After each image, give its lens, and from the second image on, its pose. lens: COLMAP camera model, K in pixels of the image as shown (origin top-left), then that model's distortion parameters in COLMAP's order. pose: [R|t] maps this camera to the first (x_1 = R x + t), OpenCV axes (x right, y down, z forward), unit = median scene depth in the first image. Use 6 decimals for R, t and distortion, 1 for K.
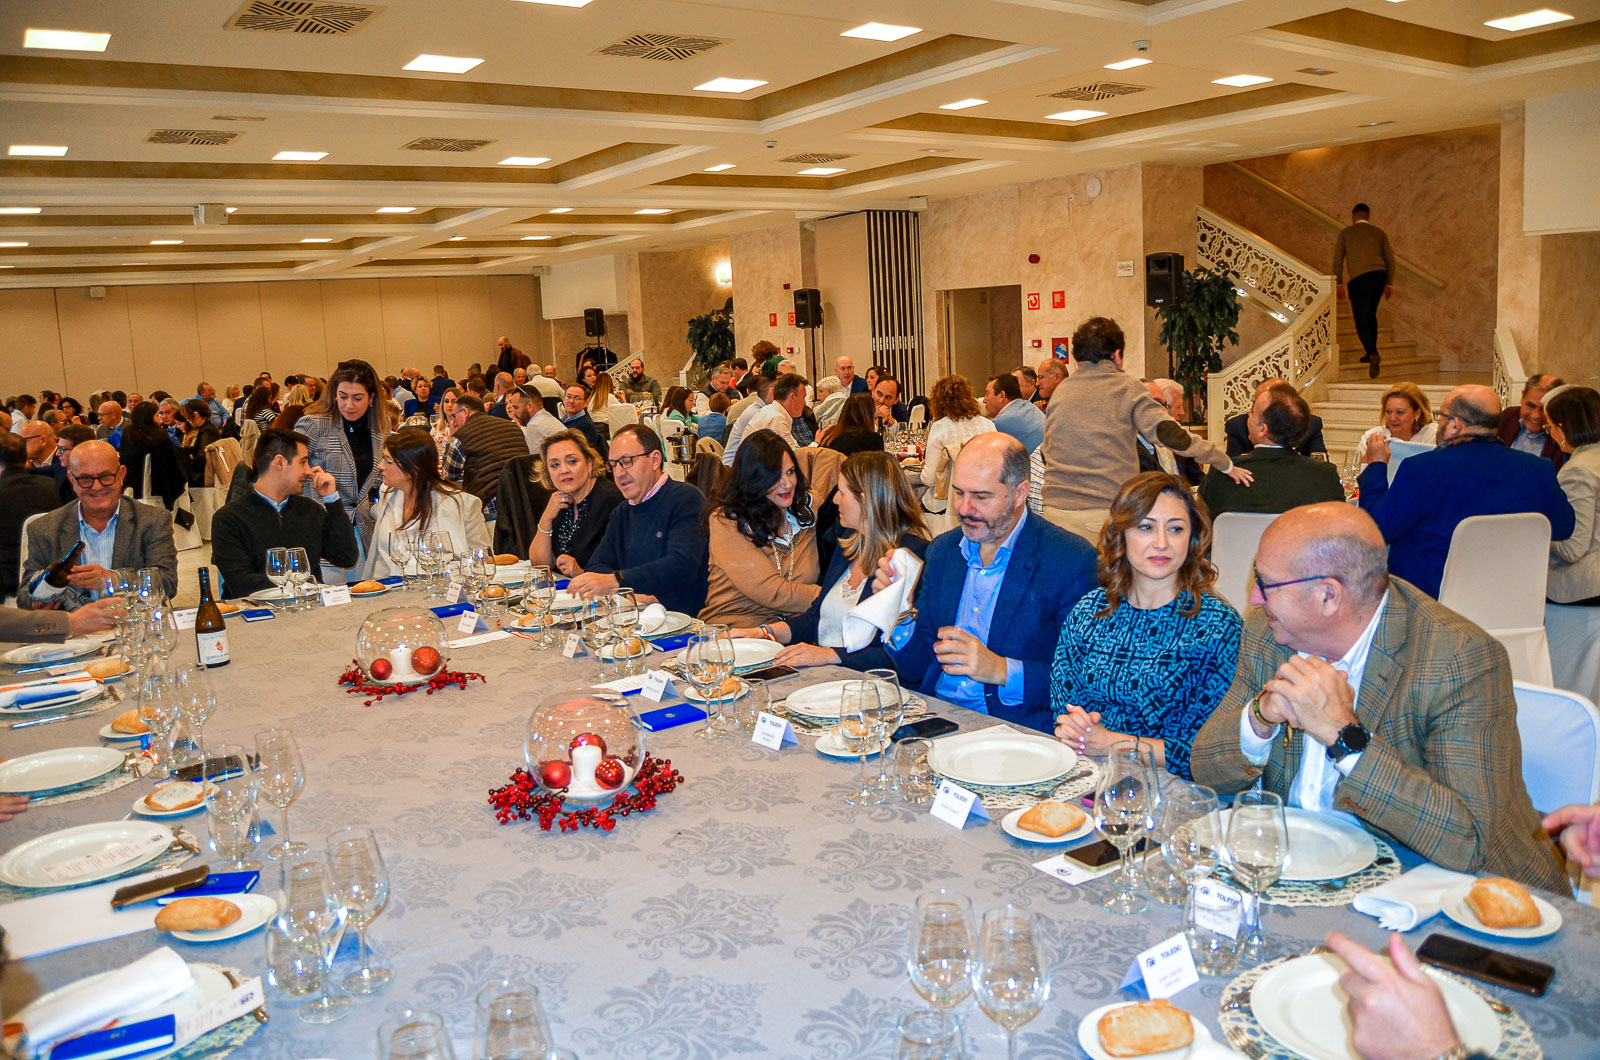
lens RADIAL K [[1257.3, 0, 806.9], [0, 1257.3, 535.2], [0, 0, 1]] dist [-0.091623, 0.039962]
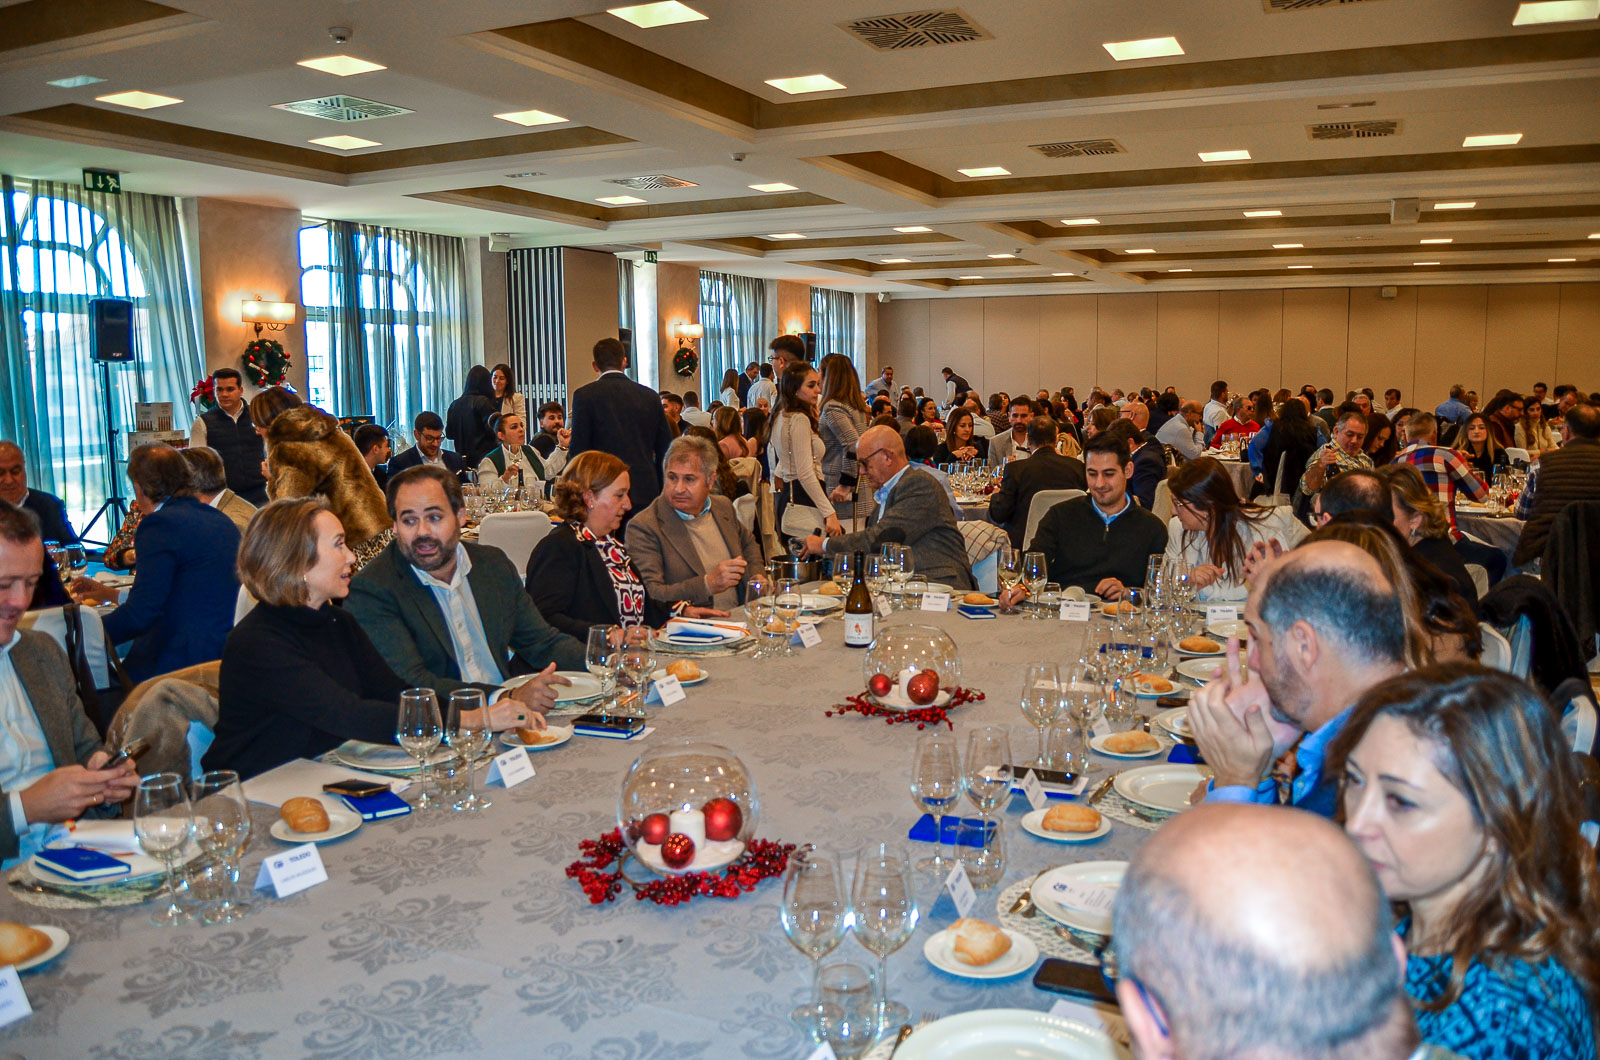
lens RADIAL K [[1257.3, 0, 806.9], [0, 1257.3, 535.2], [0, 0, 1]] dist [-0.091623, 0.039962]
pose [[0.506825, 0.152753, -0.848407, 0.412737], [-0.154368, 0.984349, 0.085012, -0.075301], [0.848115, 0.087881, 0.522473, 0.442638]]
